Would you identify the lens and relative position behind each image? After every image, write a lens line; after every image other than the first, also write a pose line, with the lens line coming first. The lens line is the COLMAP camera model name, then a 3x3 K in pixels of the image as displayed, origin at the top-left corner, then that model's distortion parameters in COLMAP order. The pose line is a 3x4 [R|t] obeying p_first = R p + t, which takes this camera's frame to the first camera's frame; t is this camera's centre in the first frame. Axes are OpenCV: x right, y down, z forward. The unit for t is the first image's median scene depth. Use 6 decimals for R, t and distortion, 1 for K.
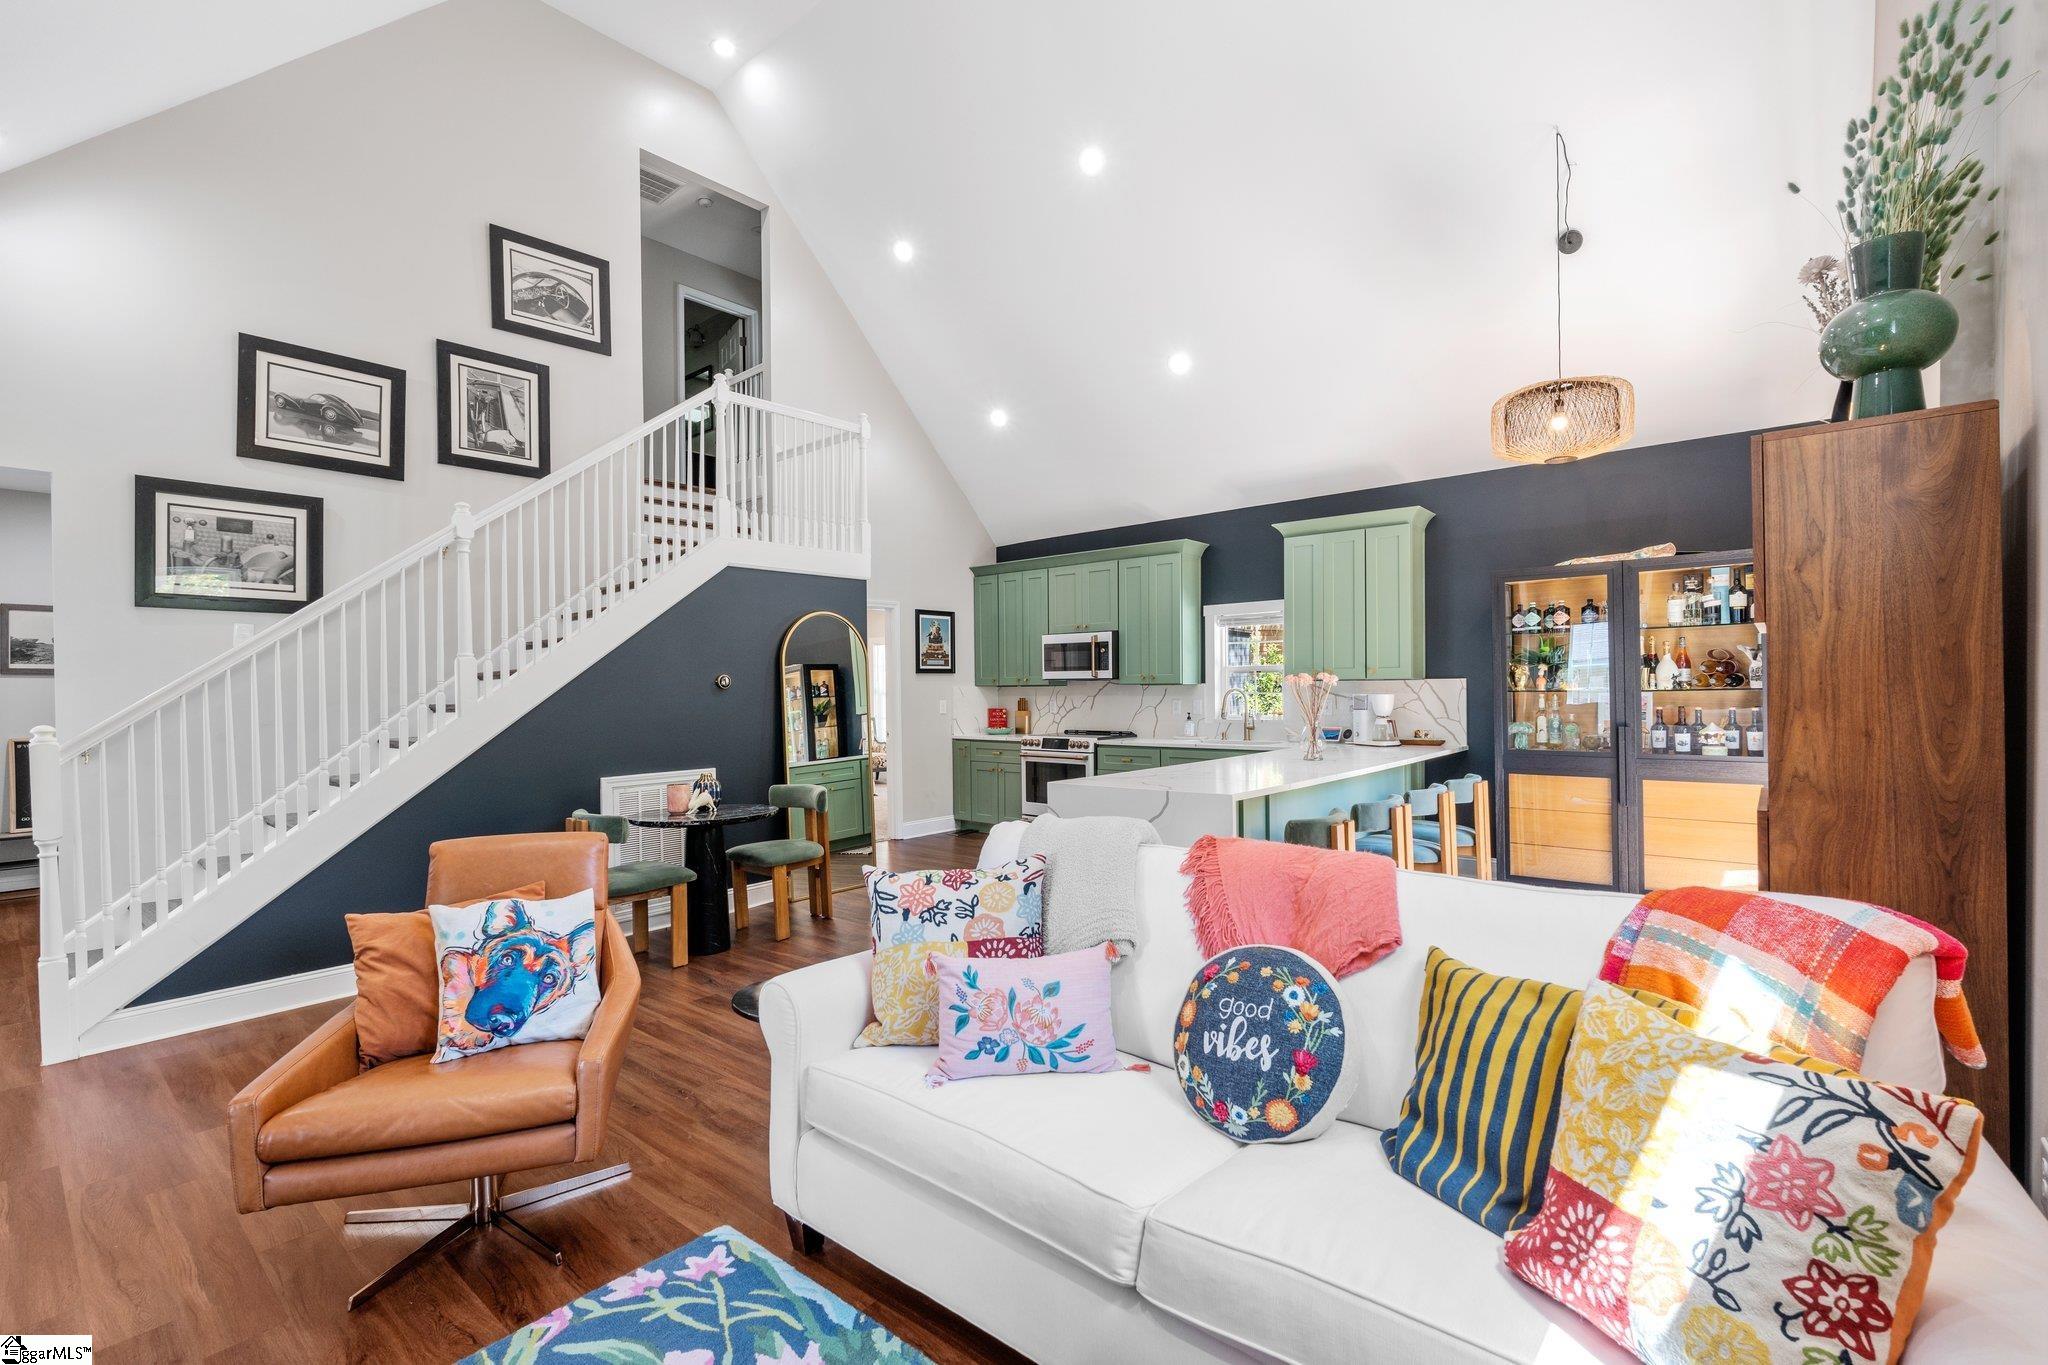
lens RADIAL K [[896.5, 0, 1024.3], [0, 896.5, 691.0], [0, 0, 1]] dist [-0.002221, -0.000385]
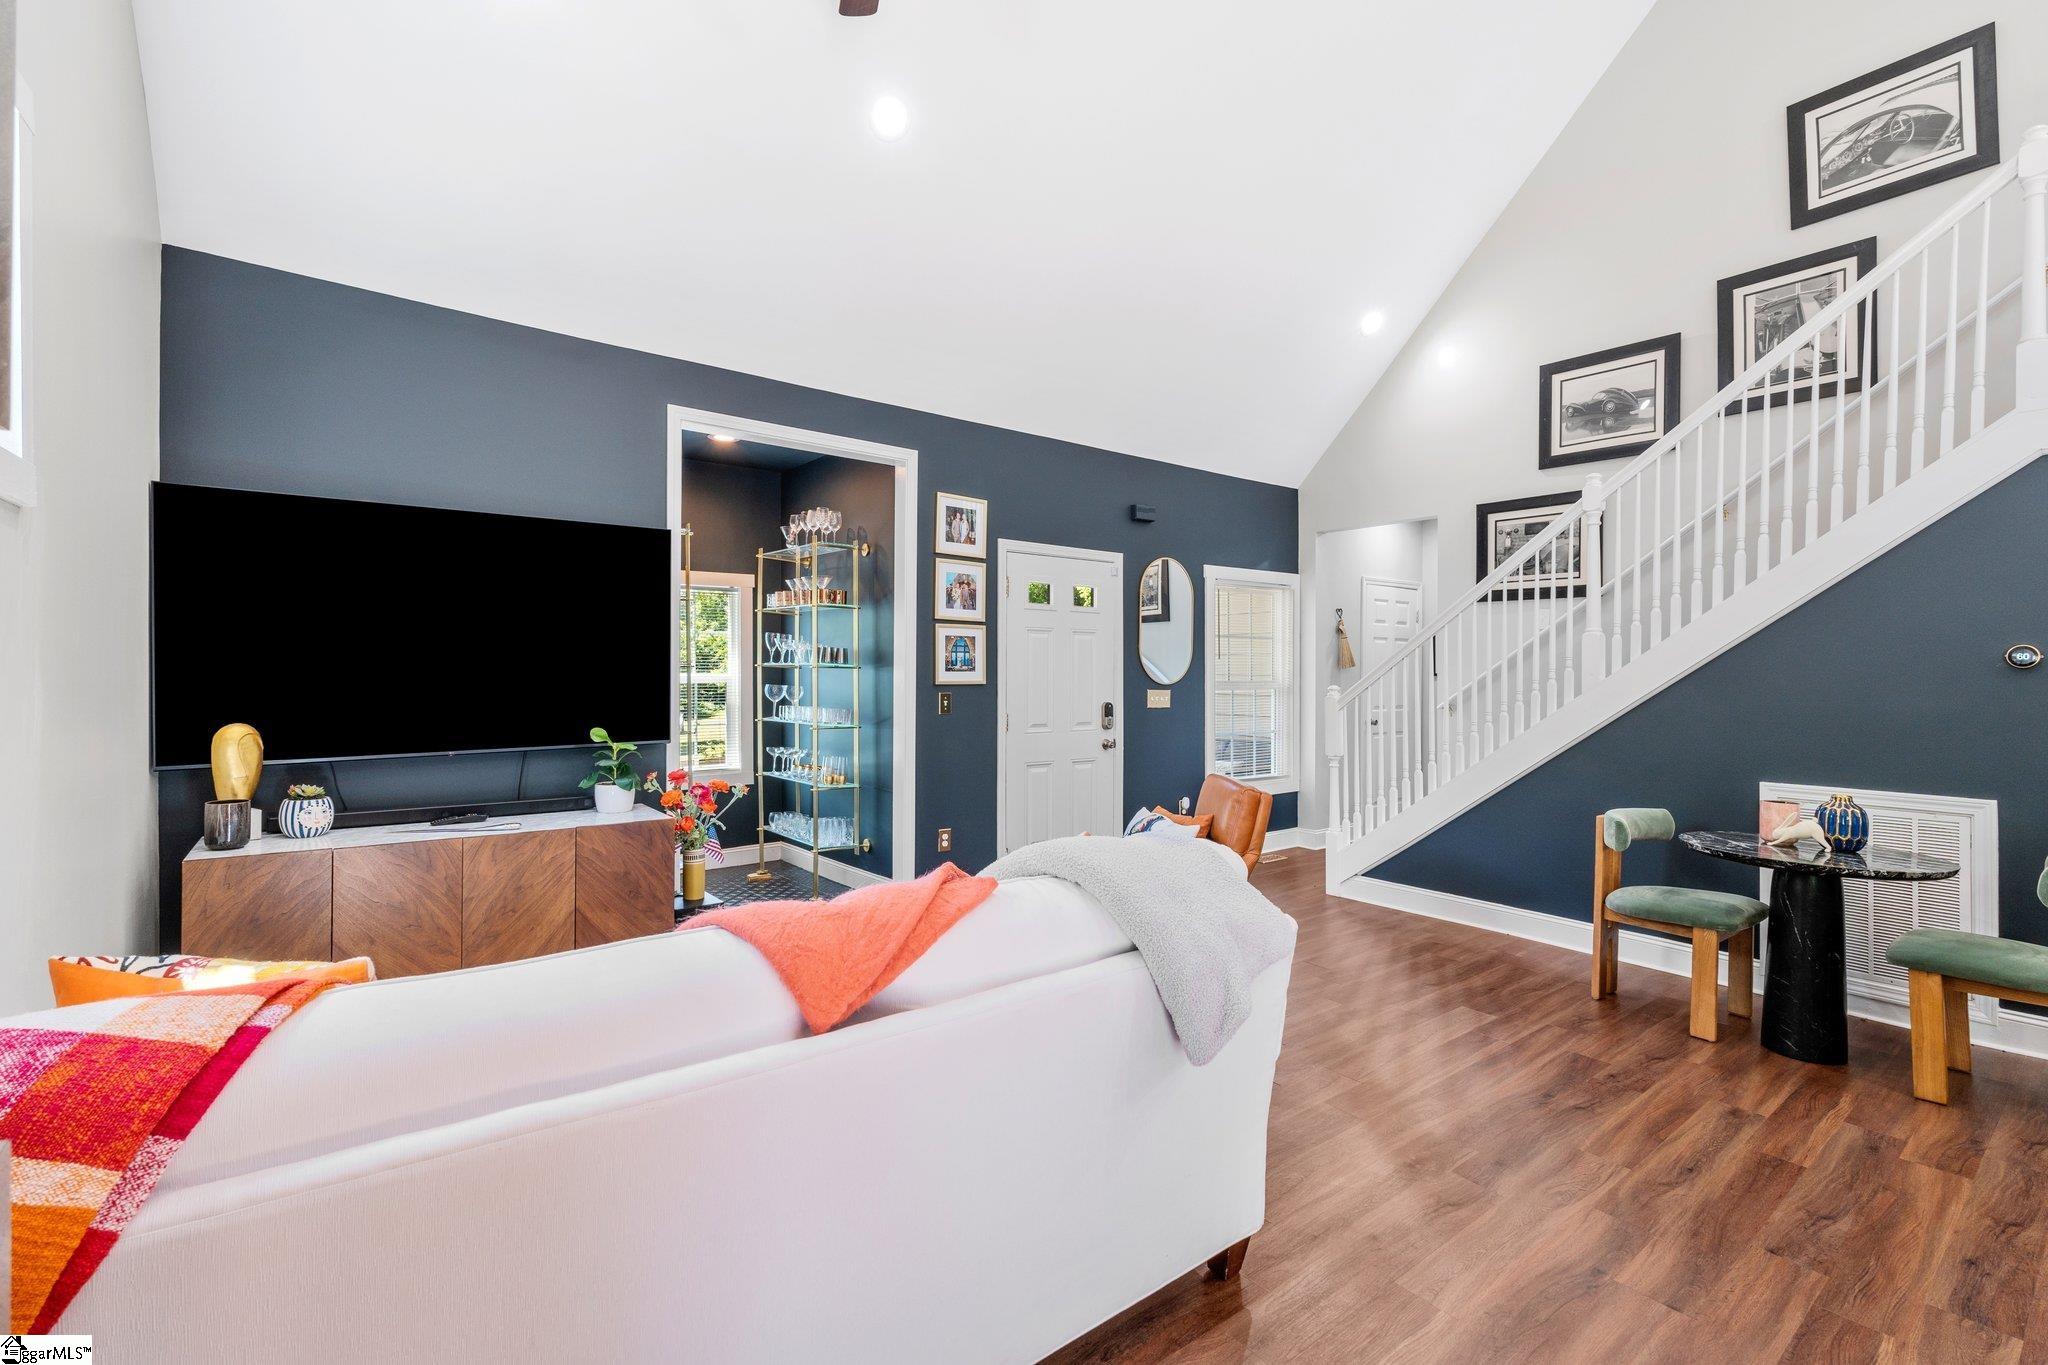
lens RADIAL K [[896.5, 0, 1015.9], [0, 896.5, 668.6], [0, 0, 1]] dist [-0.002221, -0.000385]
pose [[-0.212951, 0.011539, -0.976995, 0.274152], [-0.006433, 0.999892, 0.013212, -0.004606], [0.977042, 0.009098, -0.212854, 0.352580]]
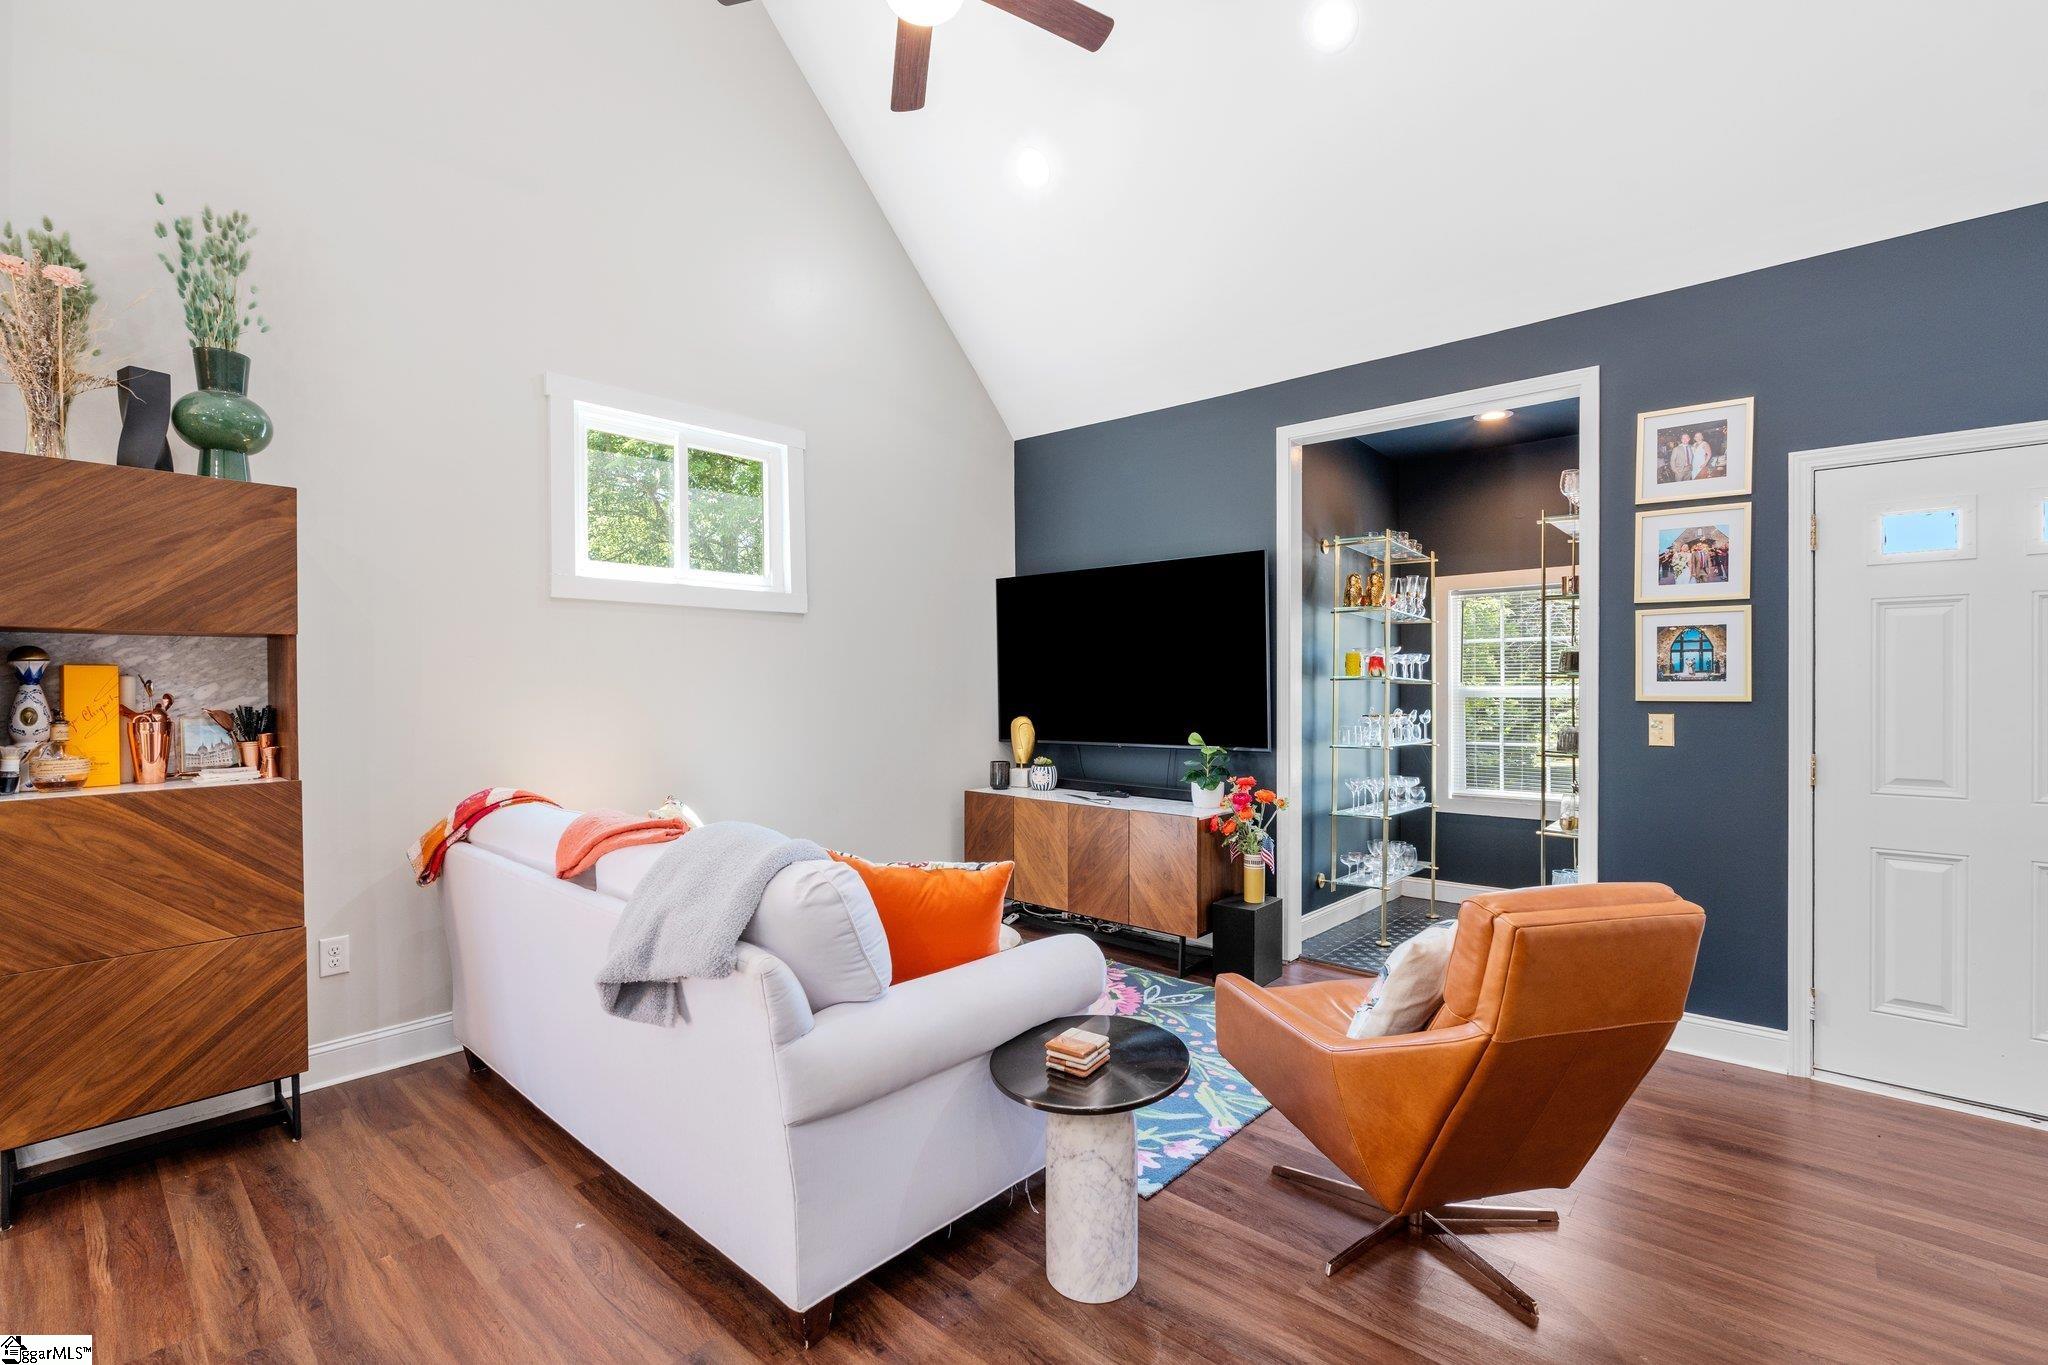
lens RADIAL K [[896.5, 0, 1042.4], [0, 896.5, 687.5], [0, 0, 1]] dist [-0.002221, -0.000385]
pose [[-0.999841, 0.015688, 0.008495, -0.066904], [0.015731, 0.999863, 0.005086, 0.002597], [-0.008414, 0.005218, -0.999951, 0.598049]]
